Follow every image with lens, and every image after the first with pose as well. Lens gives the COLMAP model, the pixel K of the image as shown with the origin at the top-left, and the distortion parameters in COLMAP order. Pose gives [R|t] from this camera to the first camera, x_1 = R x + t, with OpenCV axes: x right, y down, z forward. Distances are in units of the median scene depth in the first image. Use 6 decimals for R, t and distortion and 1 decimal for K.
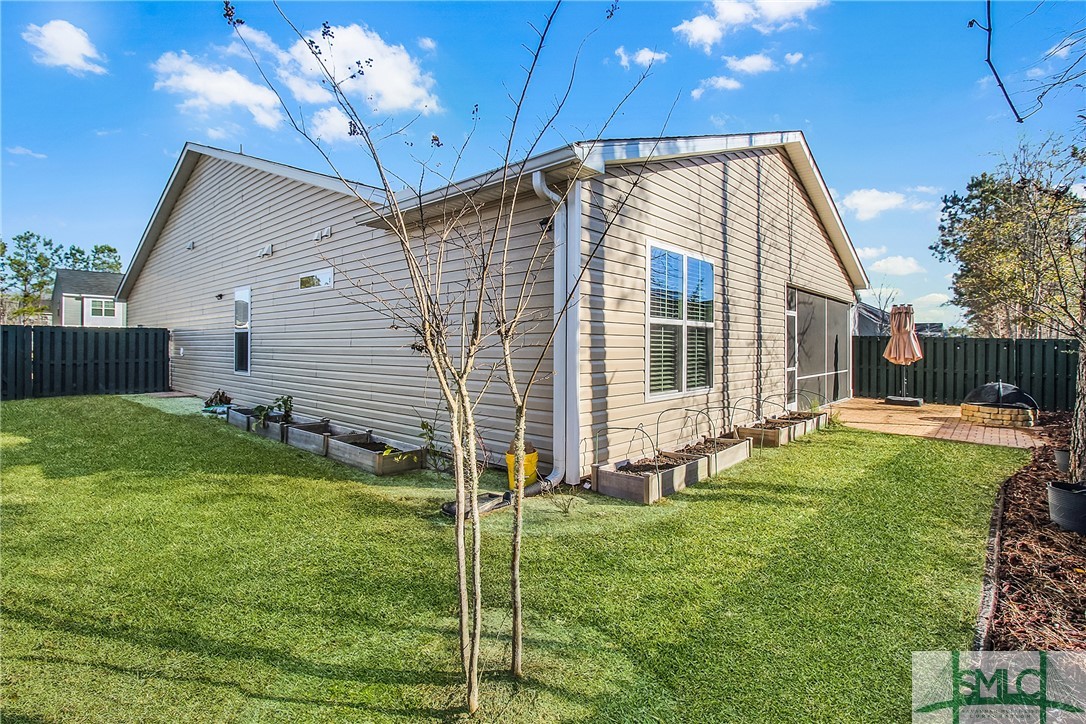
lens RADIAL K [[509.2, 0, 543.5], [0, 509.2, 341.3], [0, 0, 1]] dist [0.002893, -0.019671]
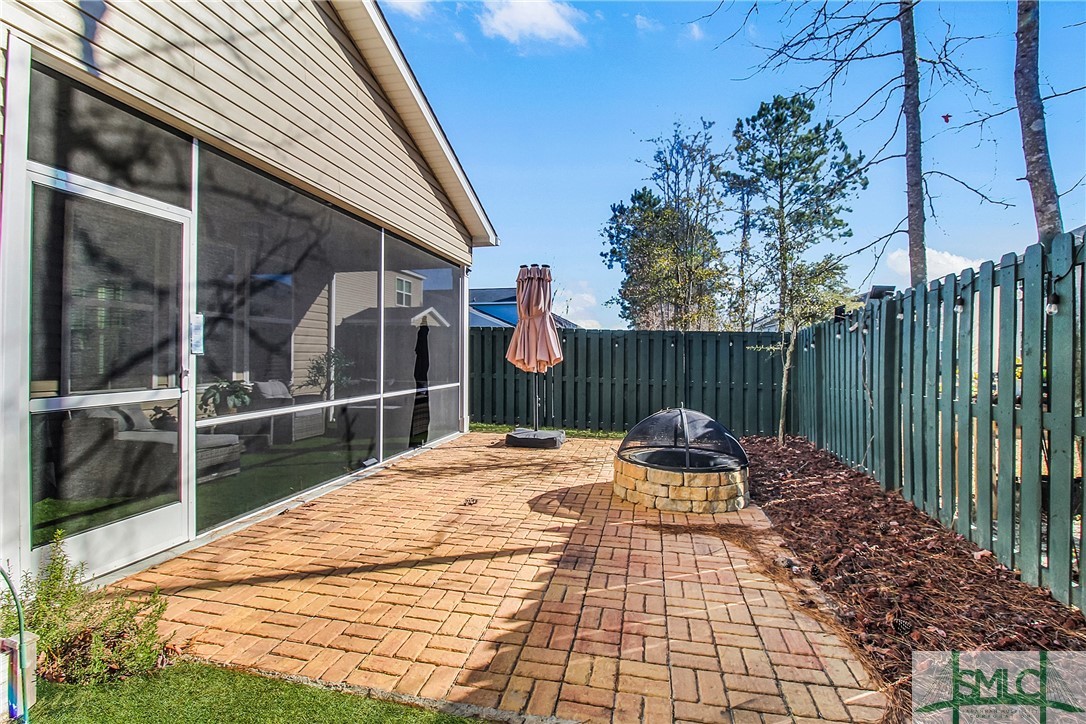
lens RADIAL K [[509.2, 0, 543.5], [0, 509.2, 341.3], [0, 0, 1]] dist [0.002893, -0.019671]
pose [[0.863530, 0.014023, 0.504103, 0.436603], [-0.006529, 0.999840, -0.016629, 0.021352], [-0.504256, 0.011068, 0.863483, 0.514257]]
